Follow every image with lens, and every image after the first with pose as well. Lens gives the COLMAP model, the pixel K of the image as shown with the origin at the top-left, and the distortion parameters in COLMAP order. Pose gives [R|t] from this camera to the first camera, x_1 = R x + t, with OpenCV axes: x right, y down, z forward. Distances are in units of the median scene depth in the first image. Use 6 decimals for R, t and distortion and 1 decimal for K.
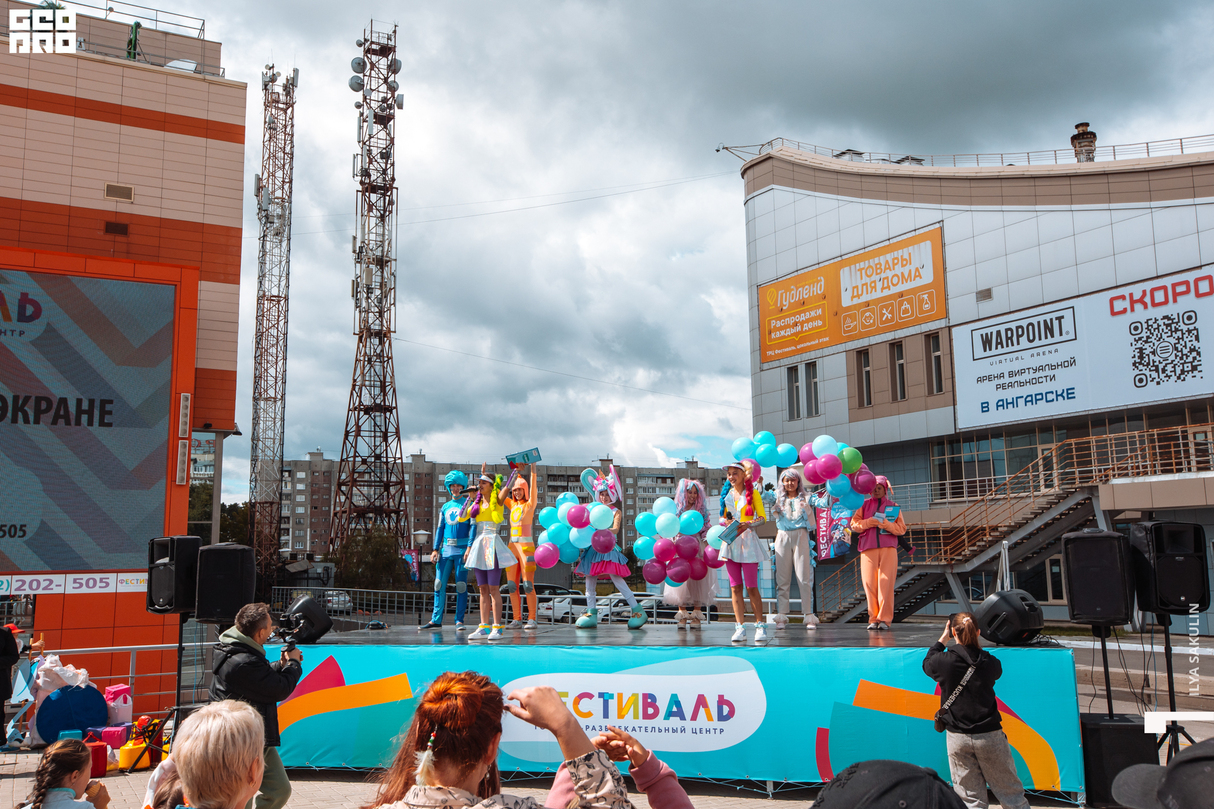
lens RADIAL K [[1152.1, 0, 604.5], [0, 1152.1, 397.5], [0, 0, 1]] dist [0.051766, 0.000000]
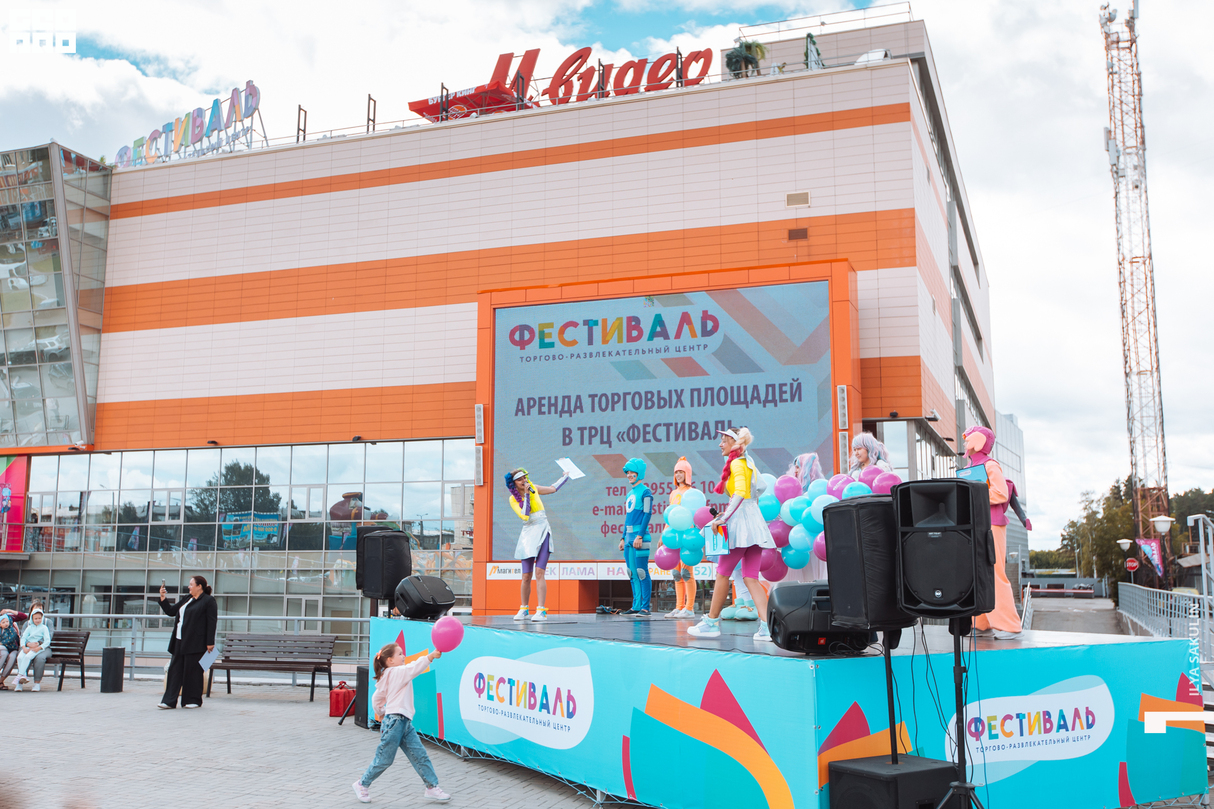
lens RADIAL K [[1234.7, 0, 616.1], [0, 1234.7, 399.7], [0, 0, 1]] dist [0.004006, 0.000000]
pose [[0.707567, -0.091284, -0.700725, 0.225921], [0.101931, 0.994435, -0.026620, 0.015151], [0.699256, -0.052590, 0.712935, 0.090275]]
